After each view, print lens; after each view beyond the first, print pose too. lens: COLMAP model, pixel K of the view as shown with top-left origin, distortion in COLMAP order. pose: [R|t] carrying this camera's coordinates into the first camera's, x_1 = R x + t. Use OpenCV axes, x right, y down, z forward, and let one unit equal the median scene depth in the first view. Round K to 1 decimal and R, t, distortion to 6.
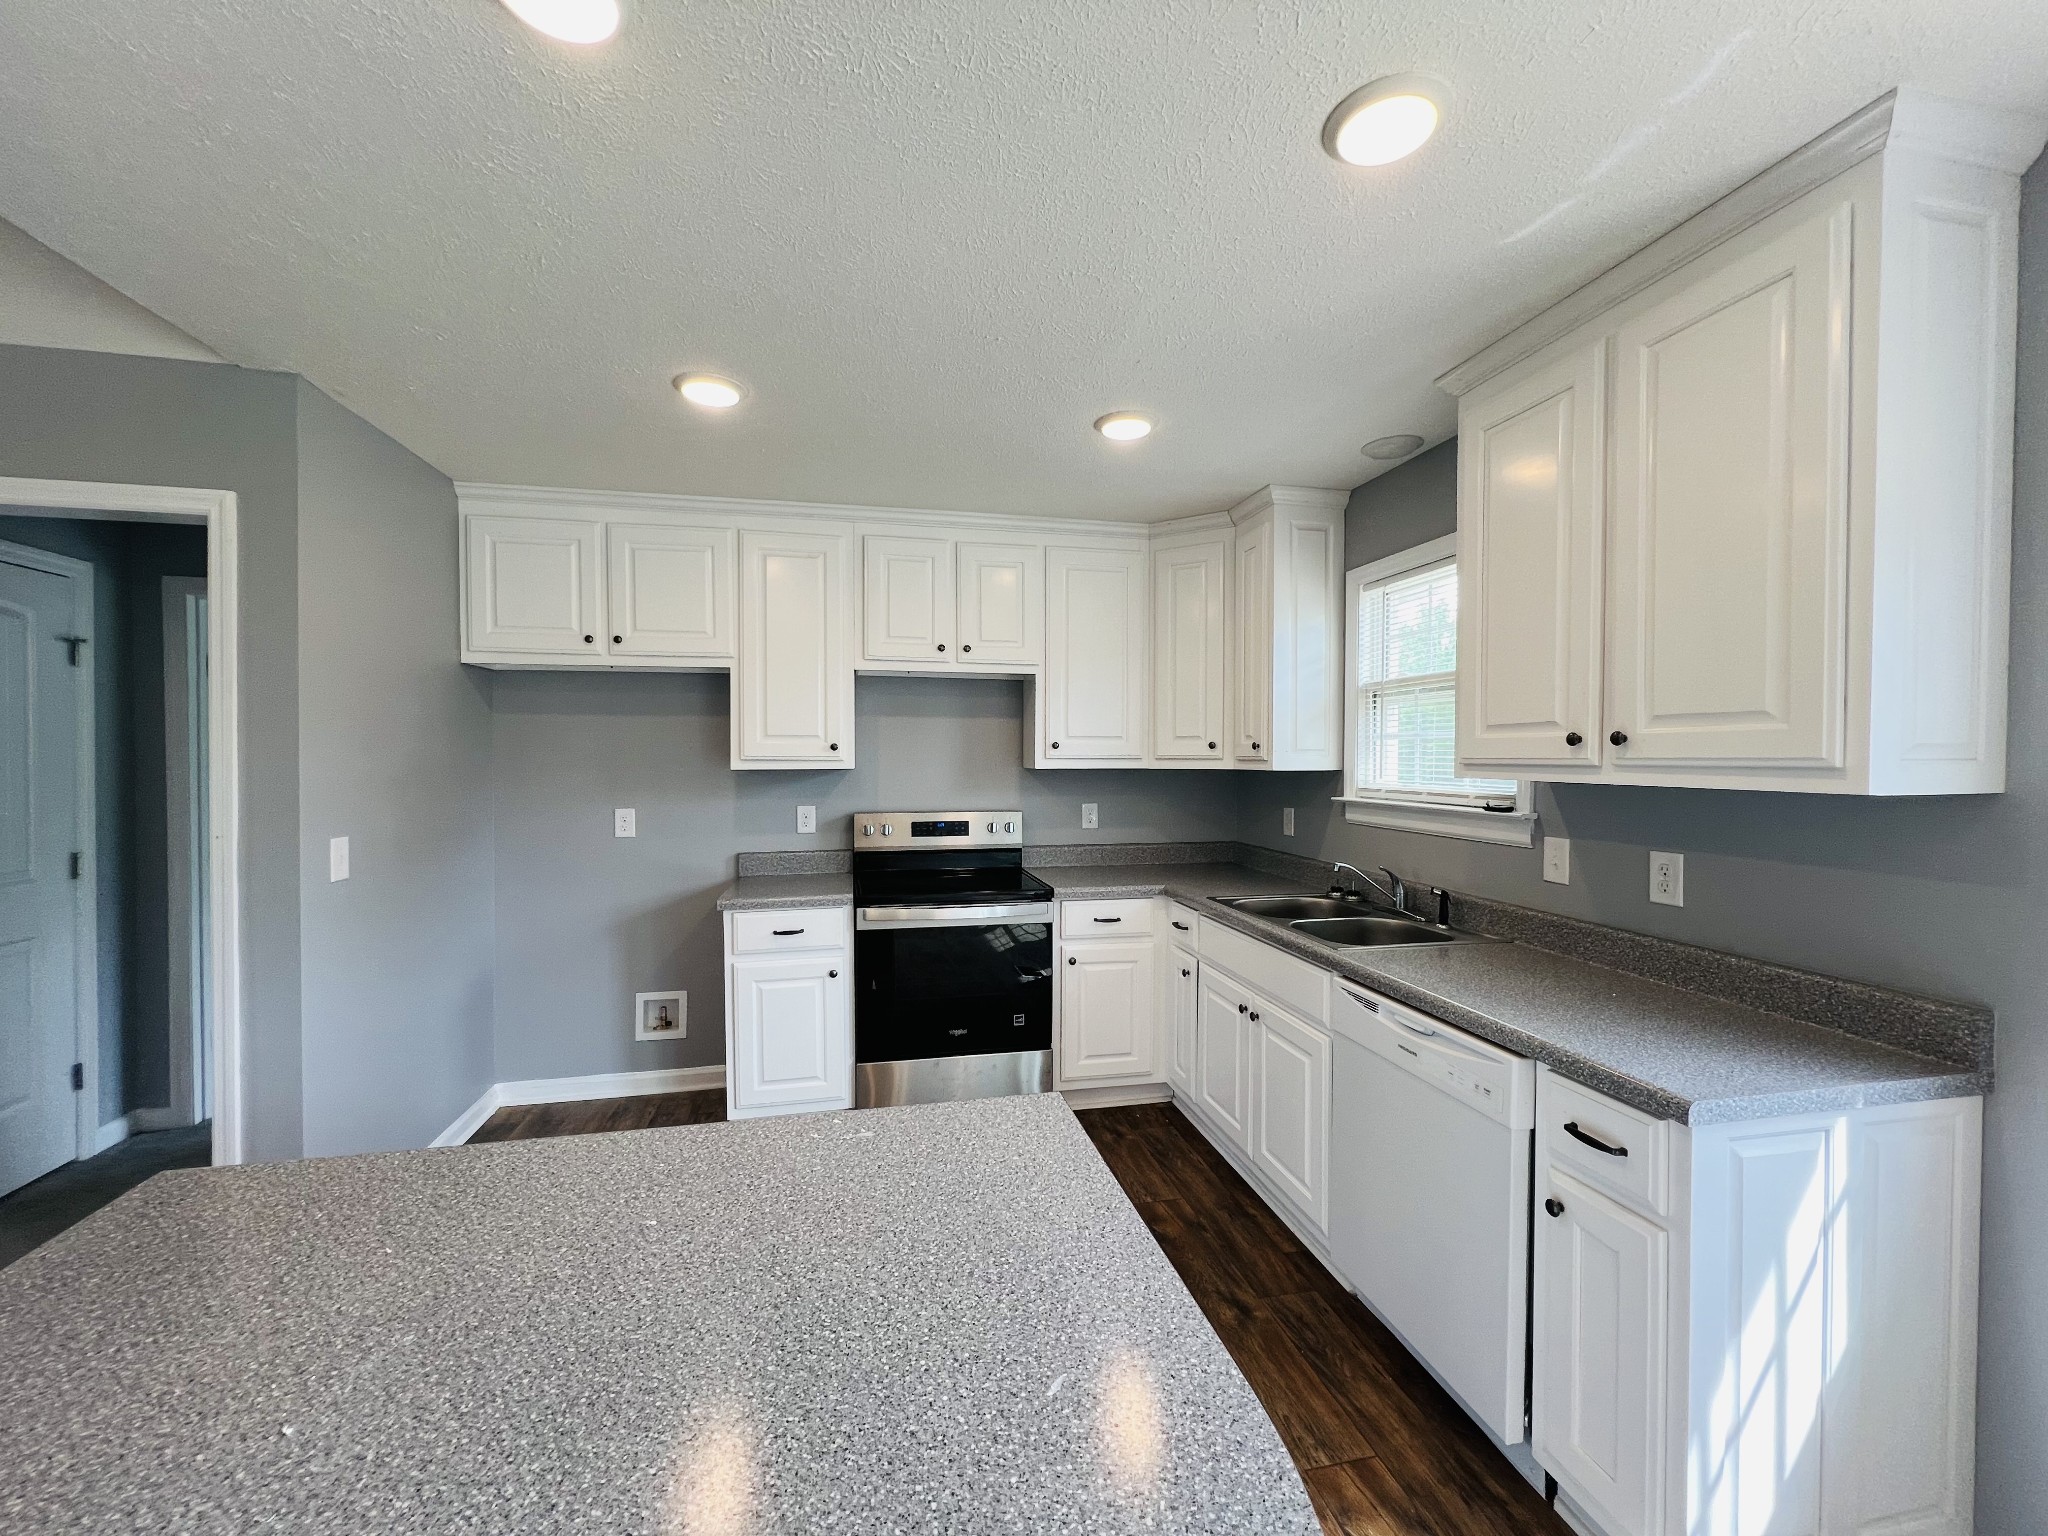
lens RADIAL K [[819.5, 0, 1022.1], [0, 819.5, 769.2], [0, 0, 1]] dist [-0.000249, 0.000061]
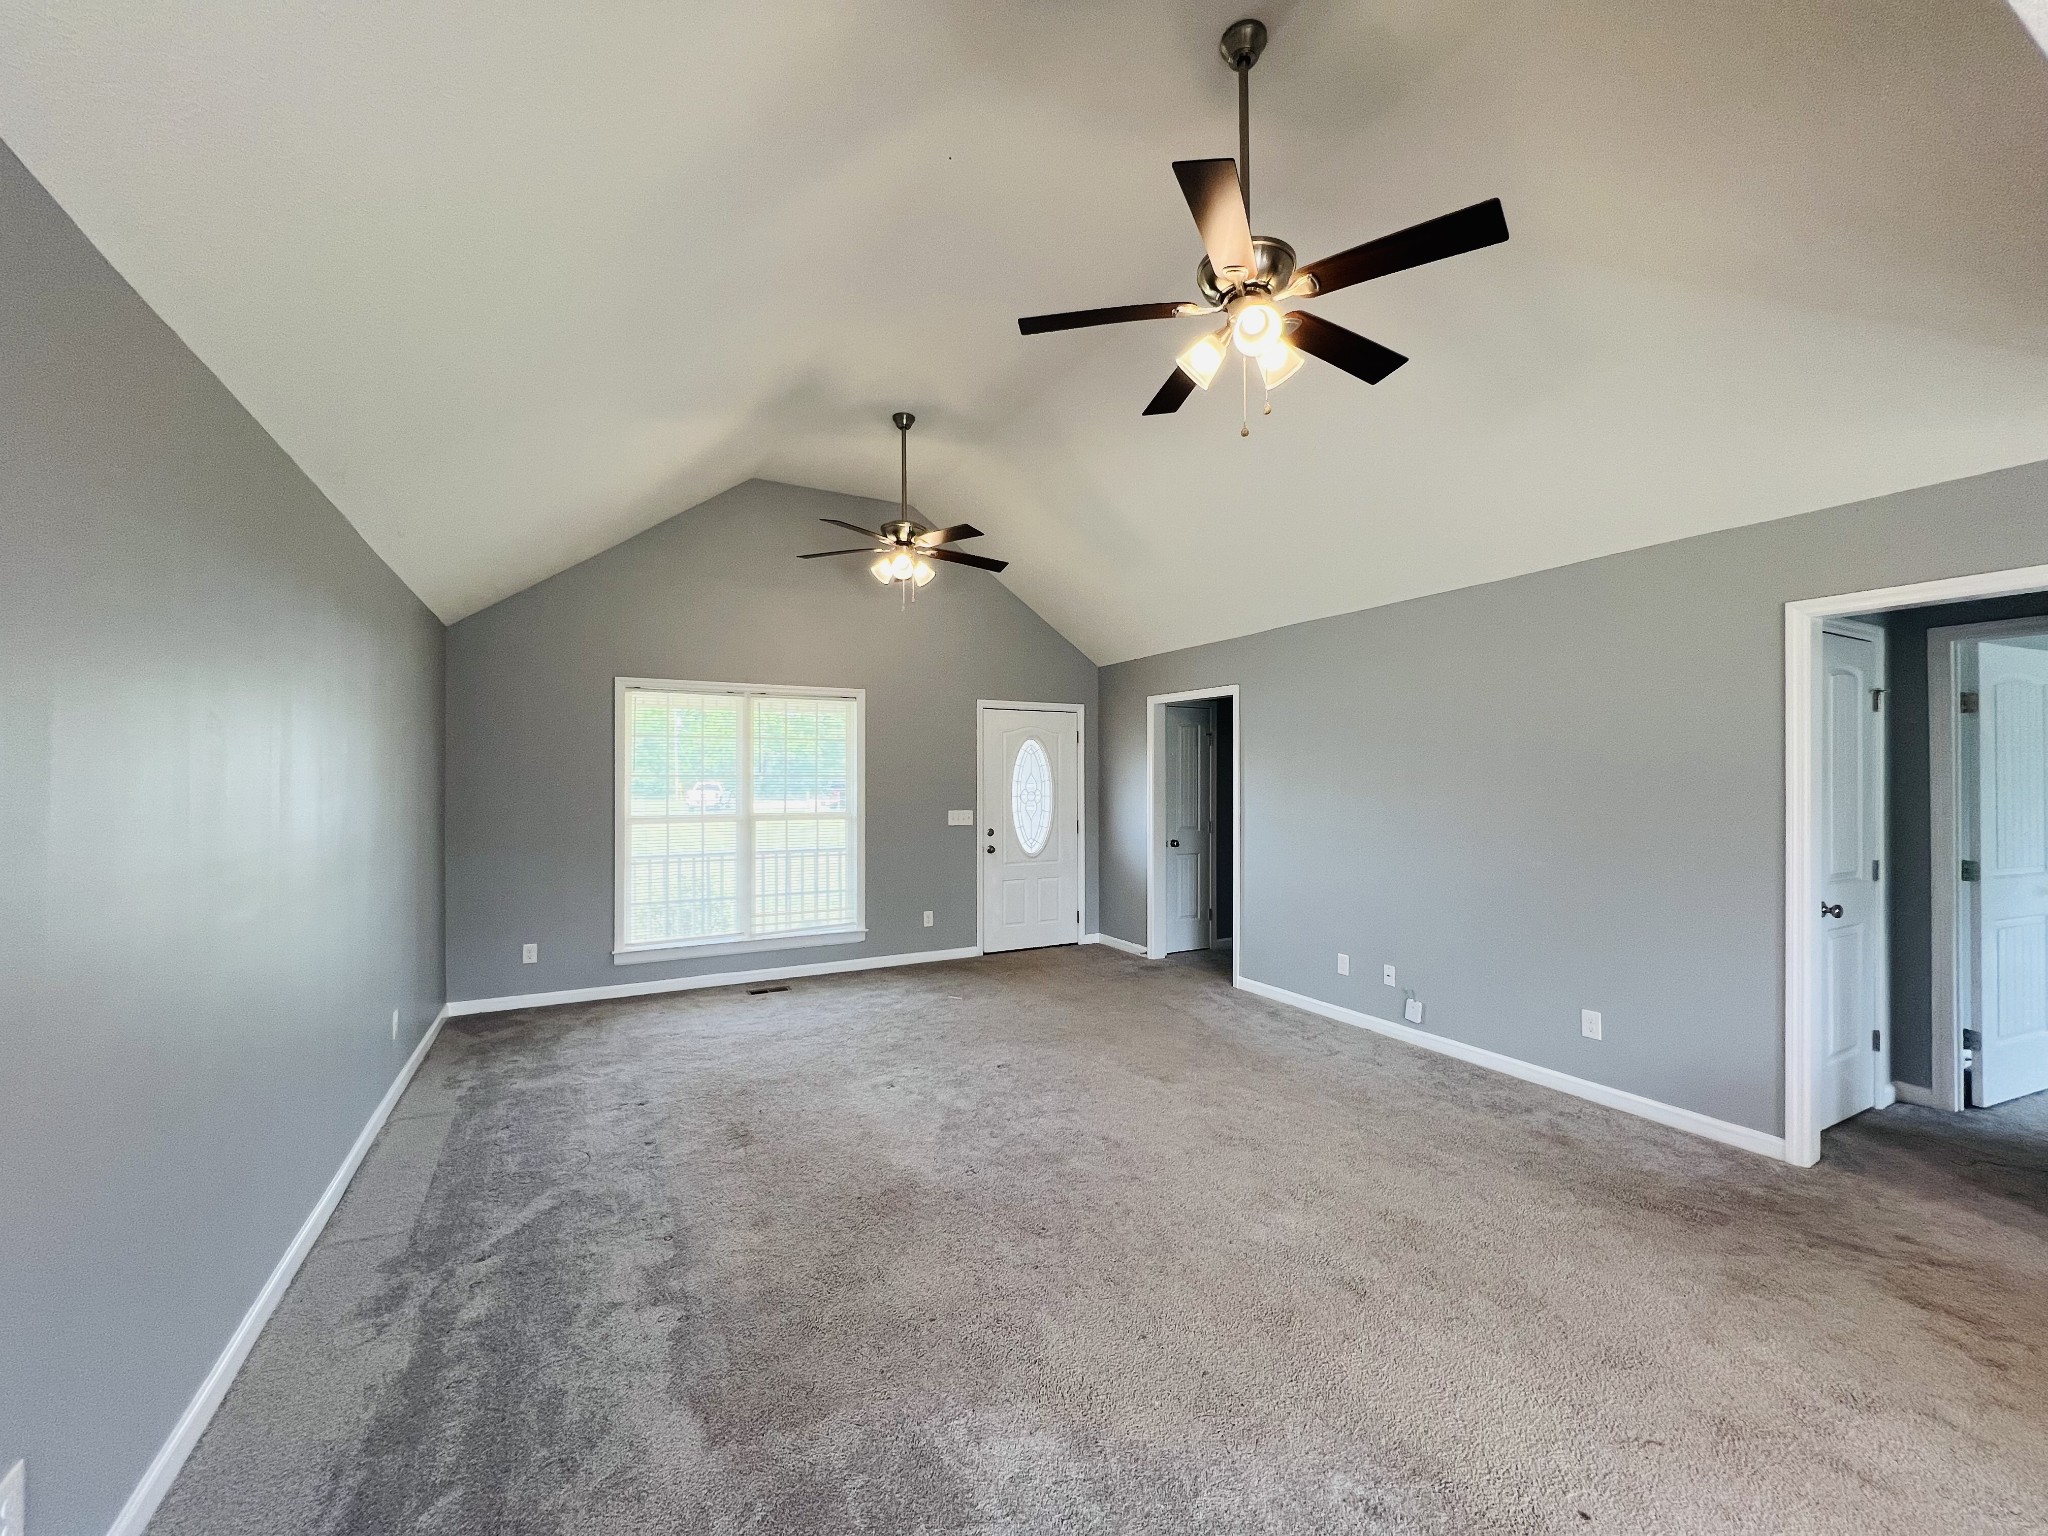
lens RADIAL K [[835.8, 0, 1038.5], [0, 835.8, 772.0], [0, 0, 1]] dist [-0.002812, -0.000121]
pose [[0.288561, -0.006694, -0.957438, -0.286621], [-0.016691, 0.999788, -0.012021, 0.005674], [0.957316, 0.019449, 0.288388, -0.533278]]
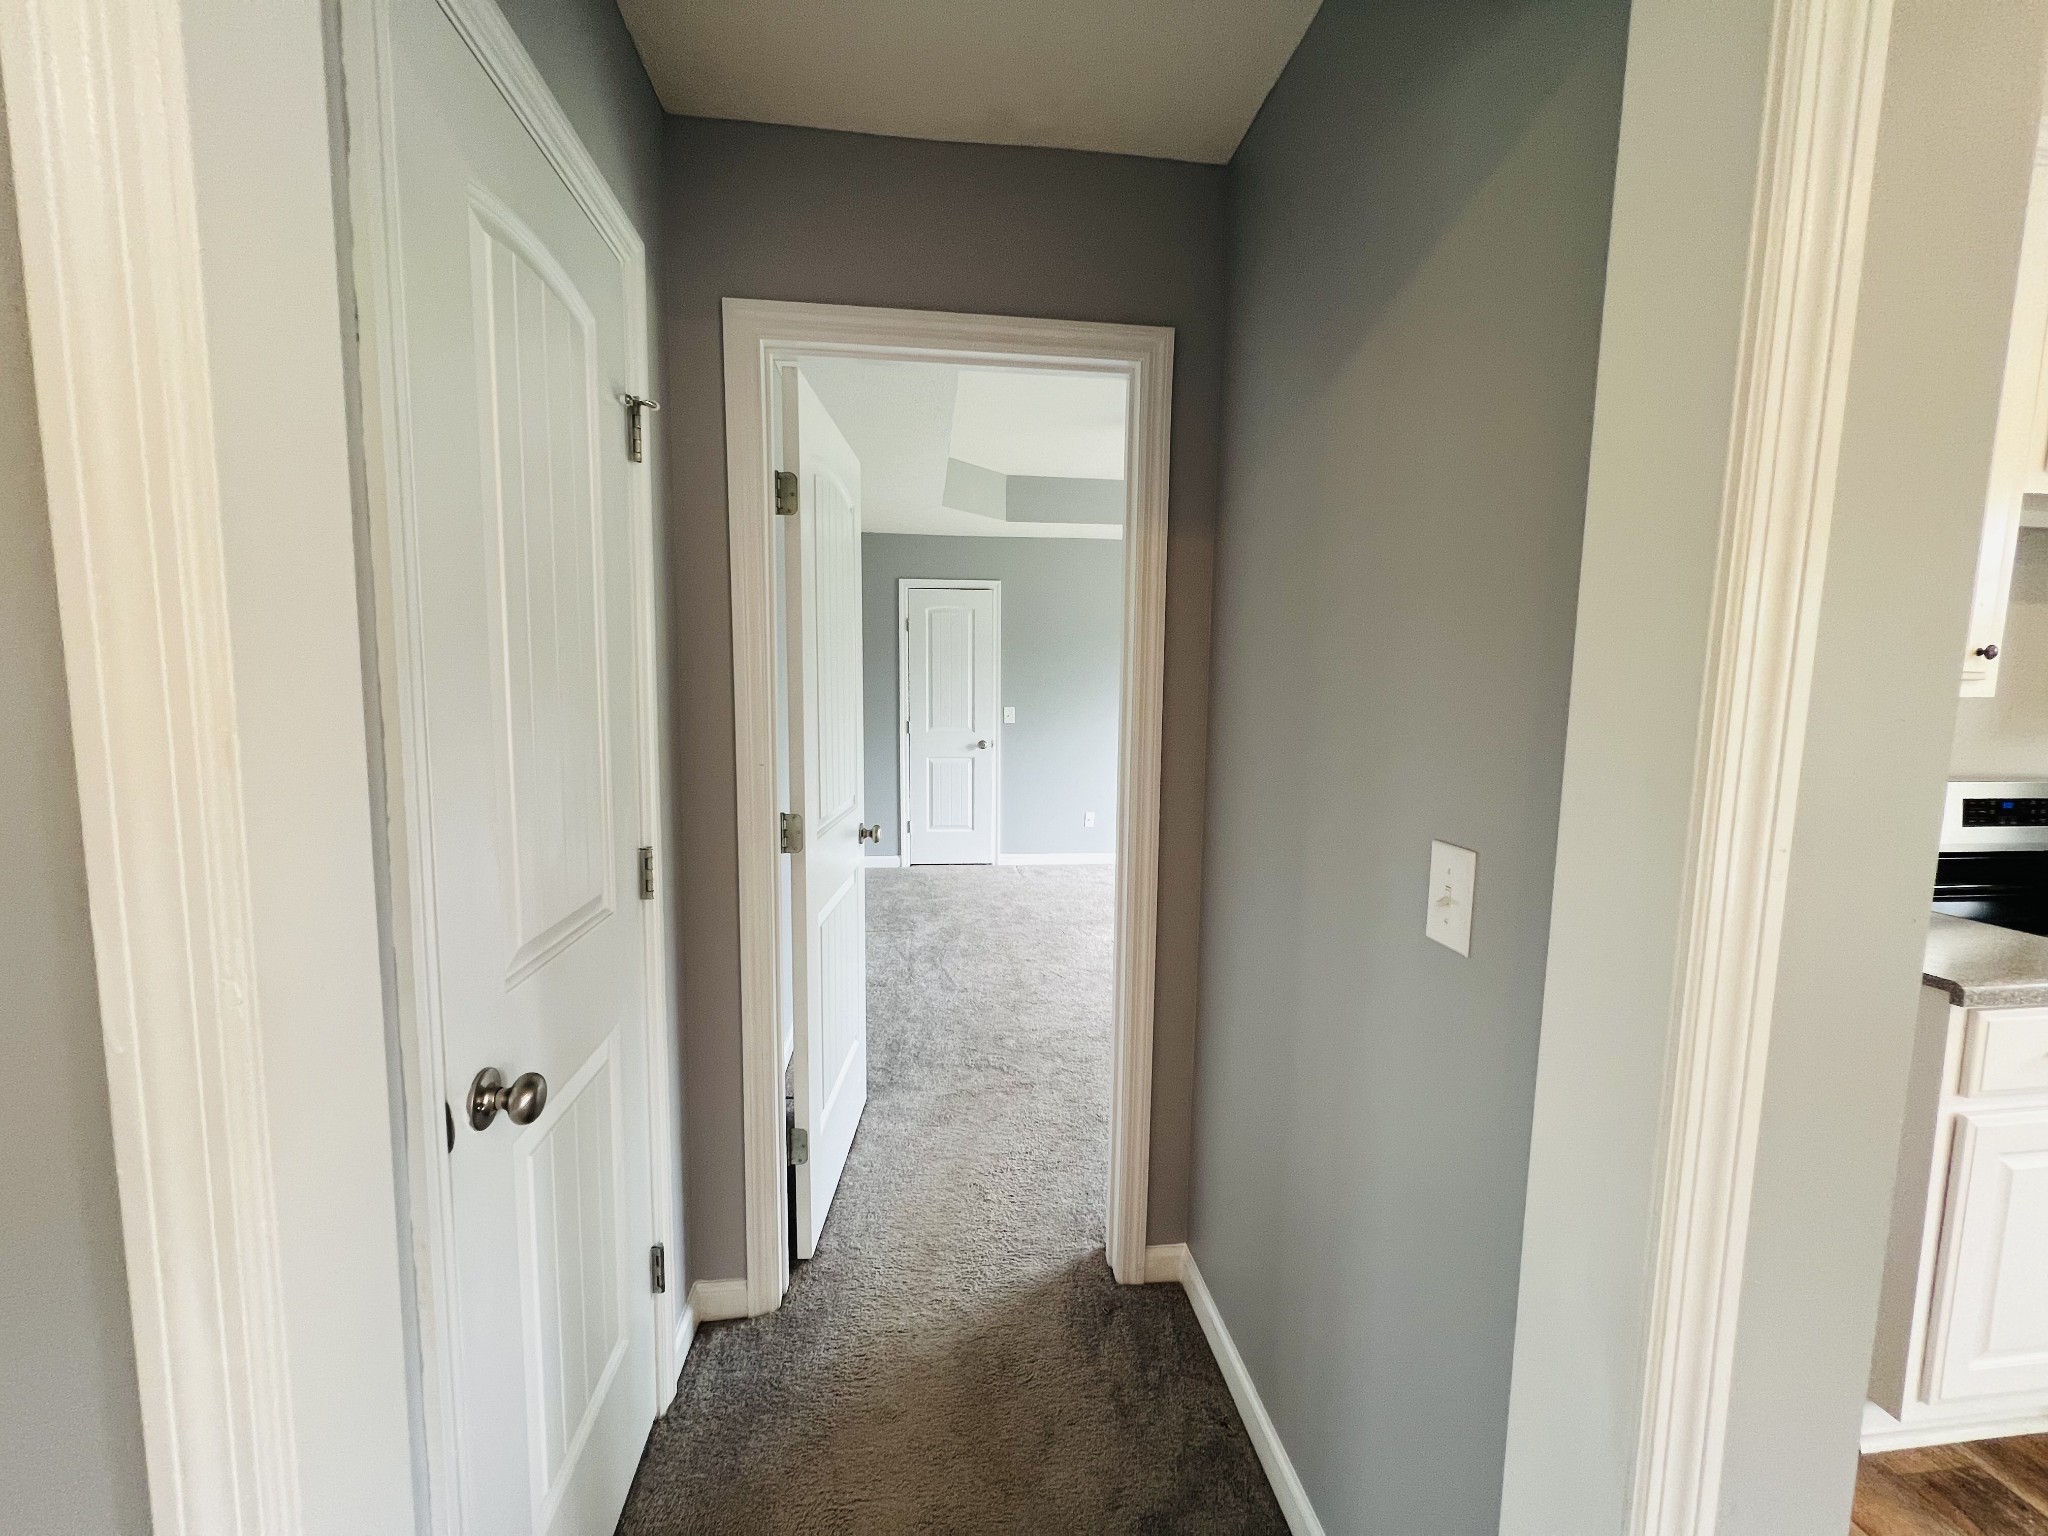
lens RADIAL K [[852.8, 0, 1017.2], [0, 852.8, 775.8], [0, 0, 1]] dist [0.001741, 0.000182]
pose [[0.995050, 0.023224, -0.096627, -0.805135], [-0.014678, 0.995992, 0.088224, 0.011056], [0.098288, -0.086369, 0.991403, 0.462322]]
